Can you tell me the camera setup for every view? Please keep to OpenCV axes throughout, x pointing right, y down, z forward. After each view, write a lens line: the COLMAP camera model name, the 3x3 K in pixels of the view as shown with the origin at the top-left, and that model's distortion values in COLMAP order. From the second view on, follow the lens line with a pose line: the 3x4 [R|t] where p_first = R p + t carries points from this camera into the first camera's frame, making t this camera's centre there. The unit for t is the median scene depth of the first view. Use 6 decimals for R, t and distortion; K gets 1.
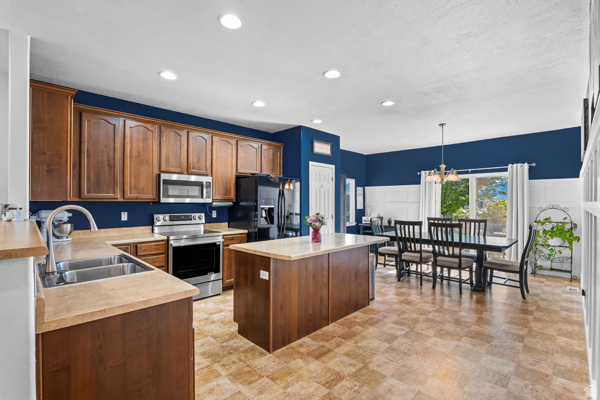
lens RADIAL K [[275.4, 0, 300.0], [0, 275.4, 200.0], [0, 0, 1]] dist [-0.015481, 0.000177]
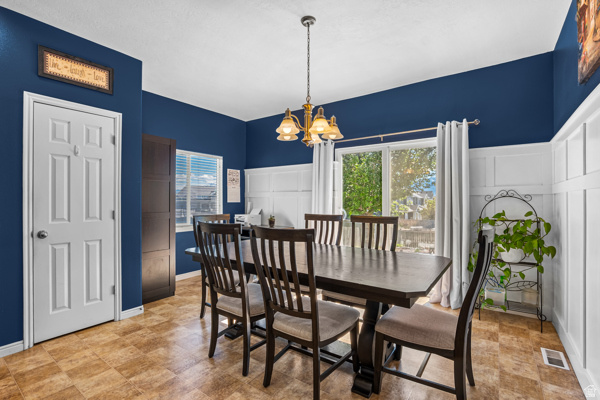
lens RADIAL K [[280.4, 0, 300.0], [0, 280.4, 200.0], [0, 0, 1]] dist [-0.001872, -0.000017]
pose [[0.985442, -0.005287, 0.169931, 0.393118], [0.004254, 0.999970, 0.006441, 0.032501], [-0.169960, -0.005624, 0.985435, 0.484811]]
